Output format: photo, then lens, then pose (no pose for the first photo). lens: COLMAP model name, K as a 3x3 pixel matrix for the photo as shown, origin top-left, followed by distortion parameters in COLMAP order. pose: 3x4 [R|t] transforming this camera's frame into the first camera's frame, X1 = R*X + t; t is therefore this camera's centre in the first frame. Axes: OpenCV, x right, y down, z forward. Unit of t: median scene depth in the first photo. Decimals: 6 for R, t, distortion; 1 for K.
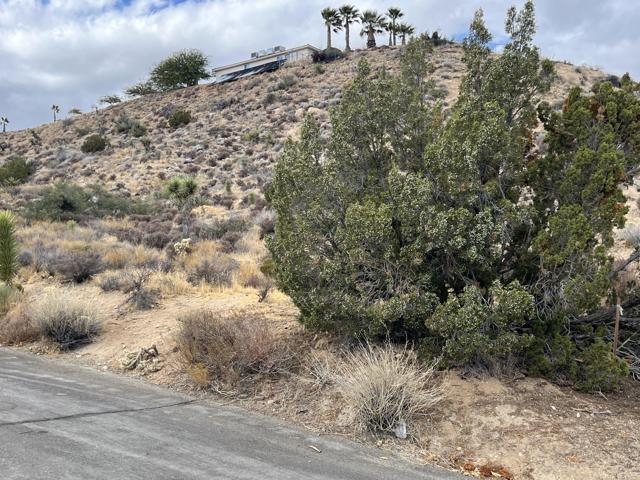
lens RADIAL K [[686.1, 0, 315.1], [0, 686.1, 245.6], [0, 0, 1]] dist [0.026152, 0.000000]
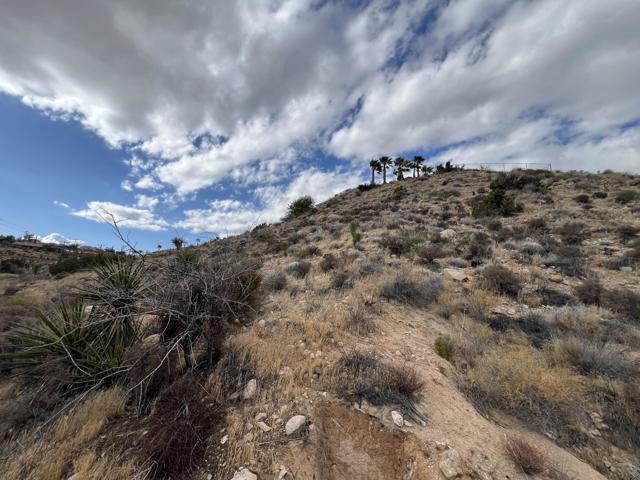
lens RADIAL K [[255.0, 0, 317.0], [0, 255.0, 238.0], [0, 0, 1]] dist [-0.003344, 0.000498]
pose [[0.945495, 0.003958, -0.325614, 0.090238], [-0.062256, 0.983679, -0.168817, -0.066598], [0.319632, 0.179887, 0.930310, 0.461419]]
